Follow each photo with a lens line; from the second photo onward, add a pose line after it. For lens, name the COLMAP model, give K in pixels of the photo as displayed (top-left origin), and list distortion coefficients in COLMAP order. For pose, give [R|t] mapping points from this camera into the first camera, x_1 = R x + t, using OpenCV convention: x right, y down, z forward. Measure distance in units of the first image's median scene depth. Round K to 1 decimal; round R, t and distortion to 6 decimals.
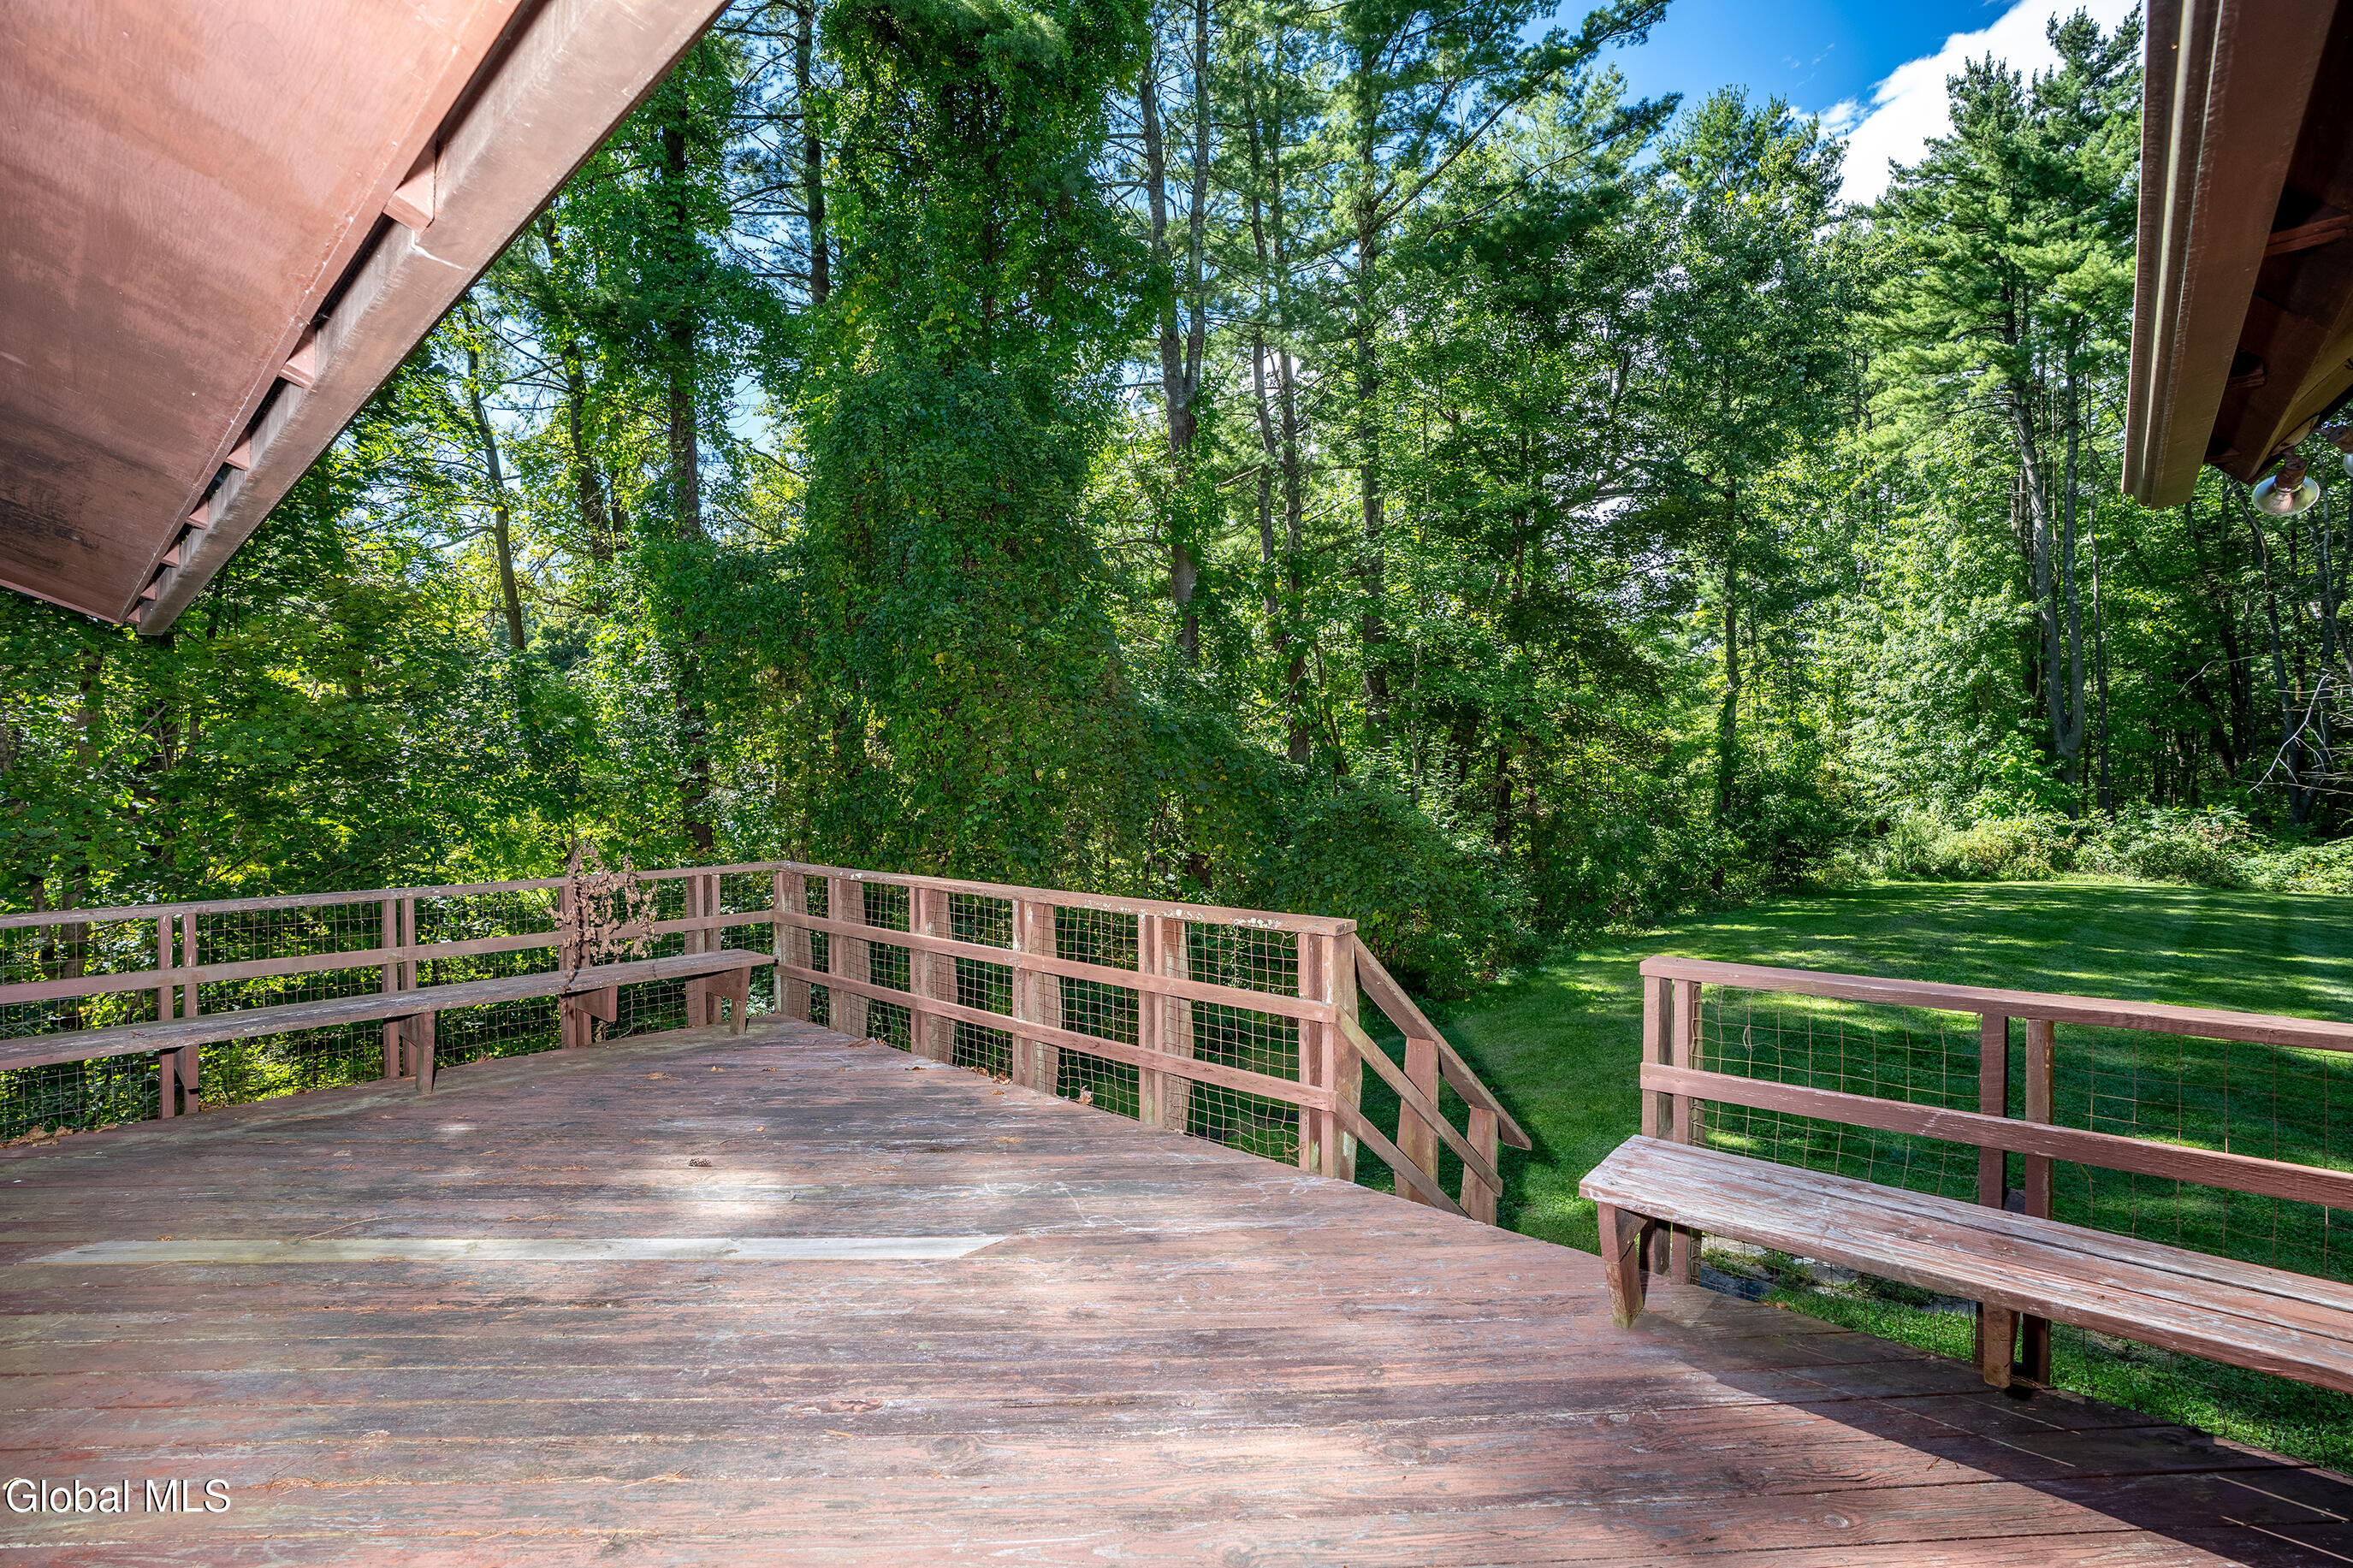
lens RADIAL K [[1051.9, 0, 1263.7], [0, 1051.9, 780.9], [0, 0, 1]] dist [-0.000841, 0.000102]
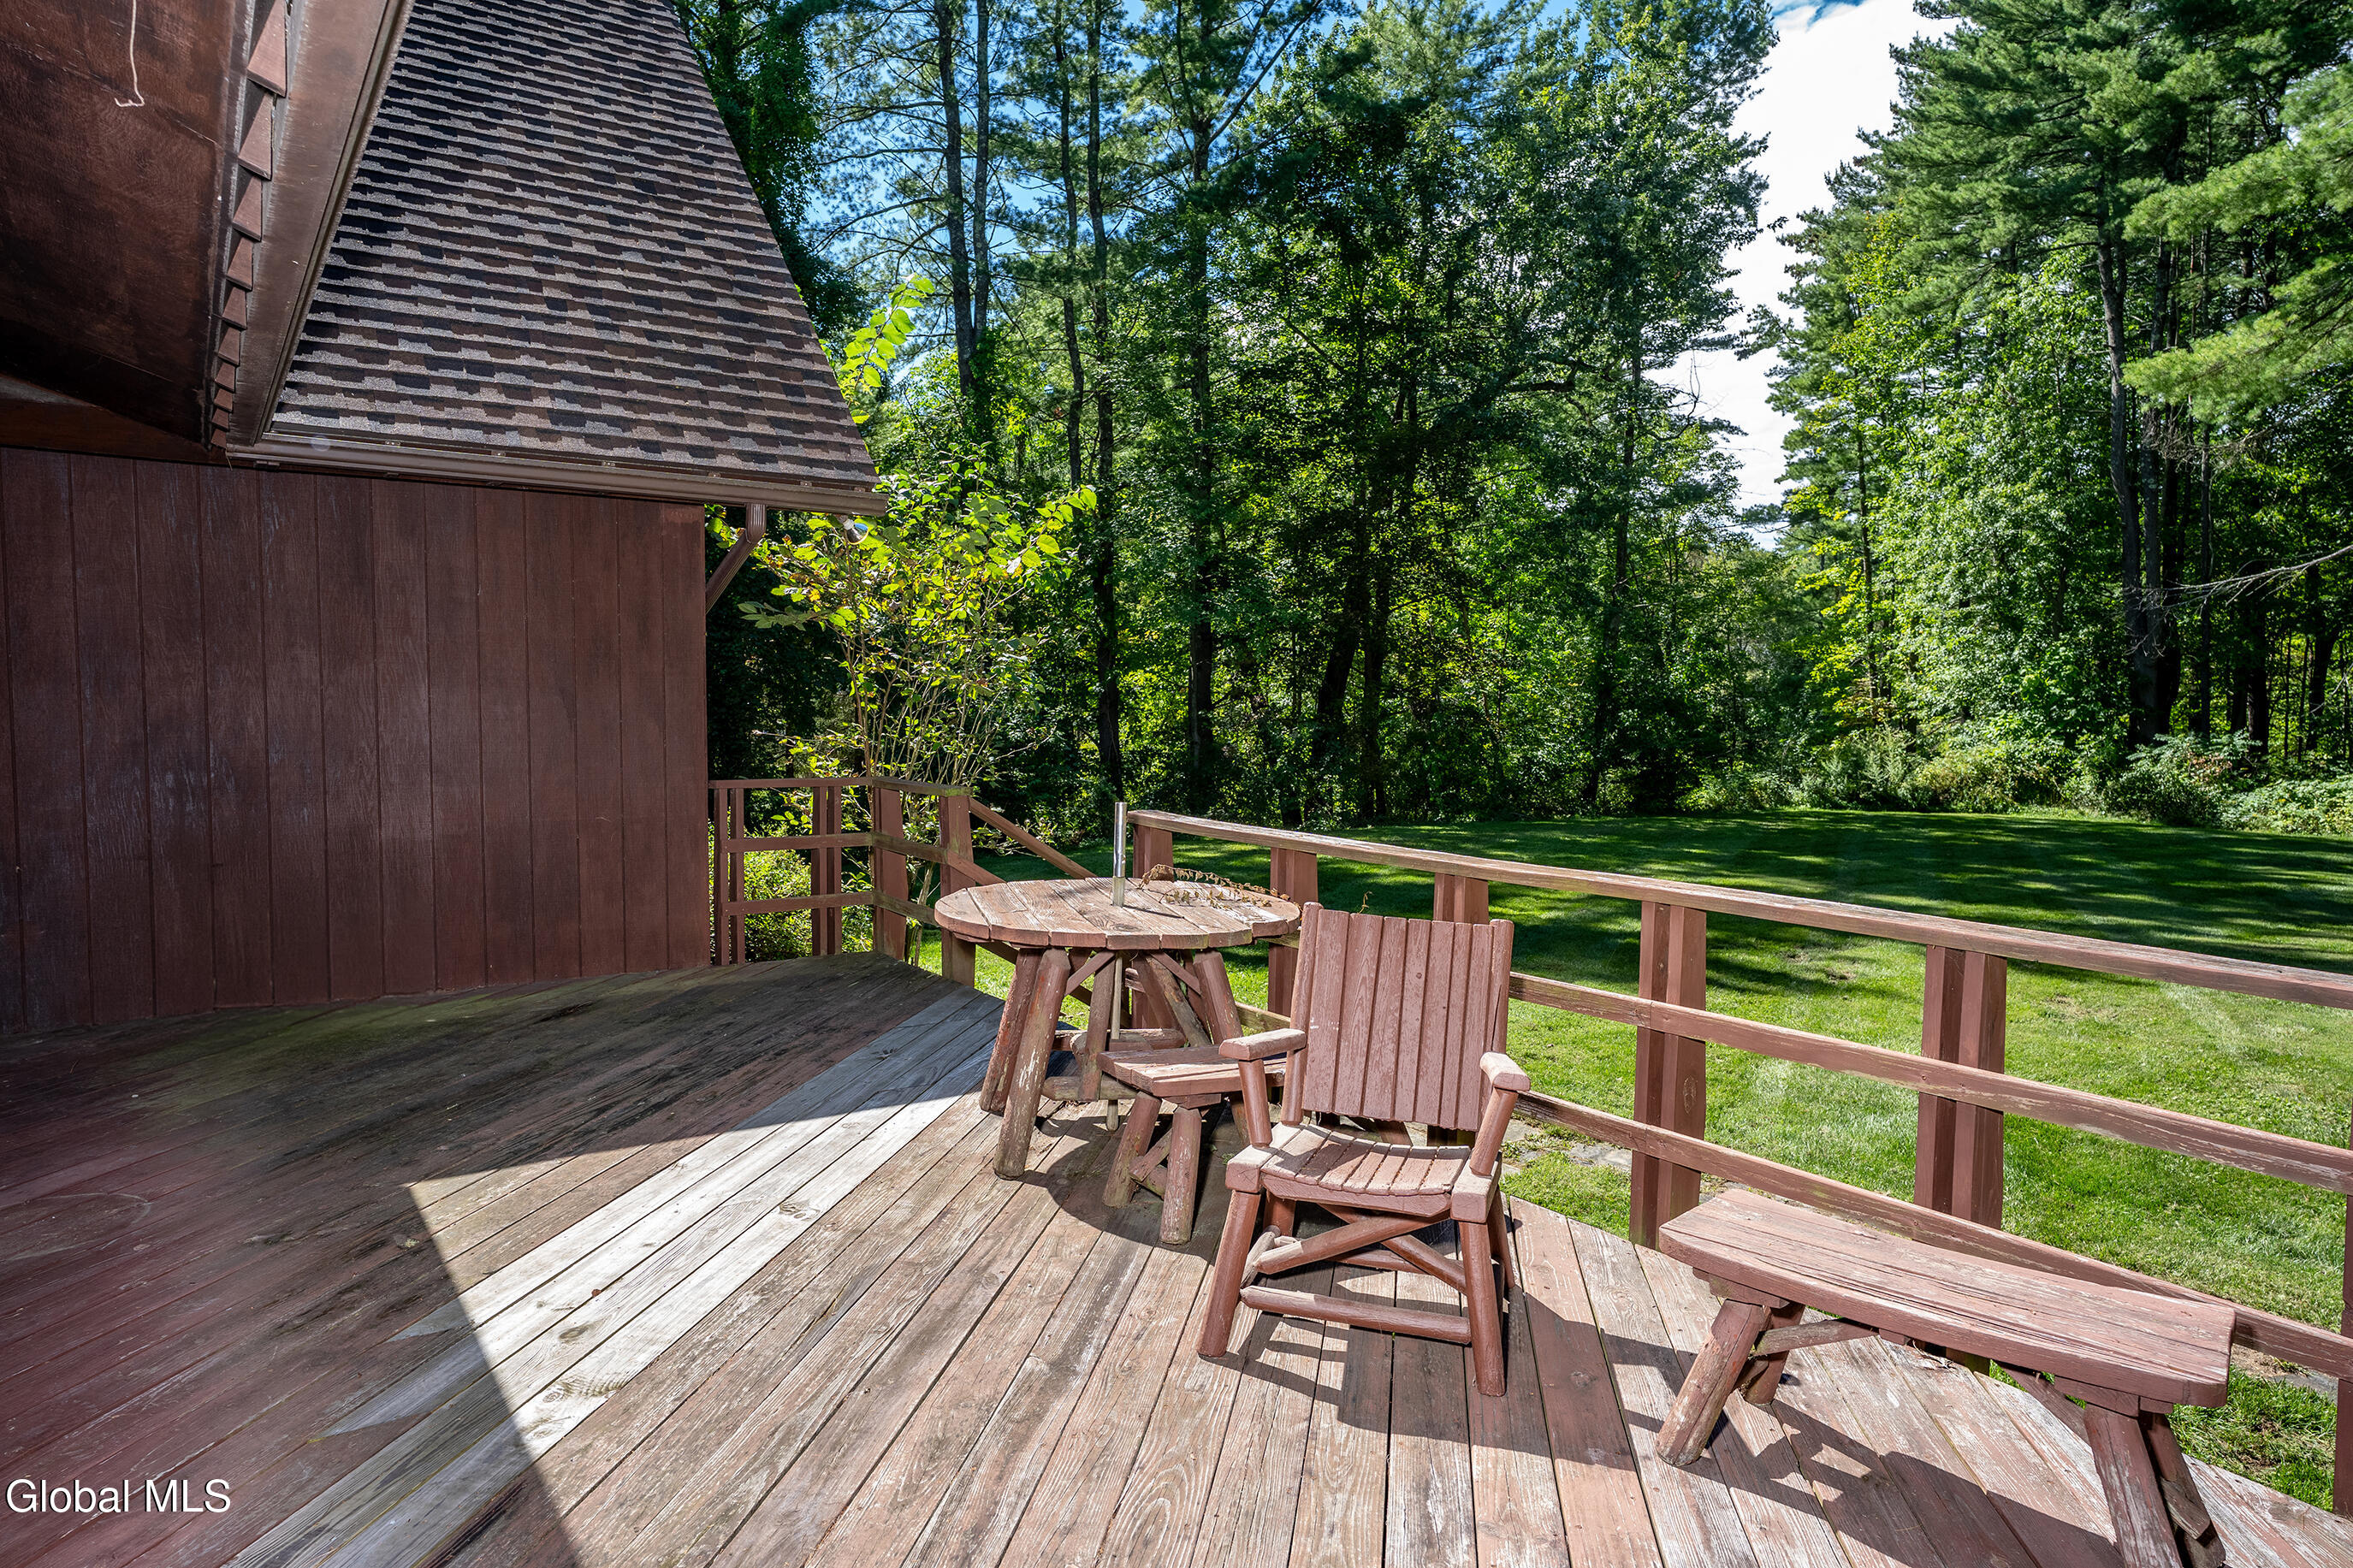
lens RADIAL K [[1417.0, 0, 1191.4], [0, 1417.0, 776.7], [0, 0, 1]] dist [-0.030548, 0.030085]
pose [[0.967686, 0.025059, -0.250912, 0.378947], [-0.011359, 0.998372, 0.055902, 0.005579], [0.251904, -0.051246, 0.966394, -0.311847]]
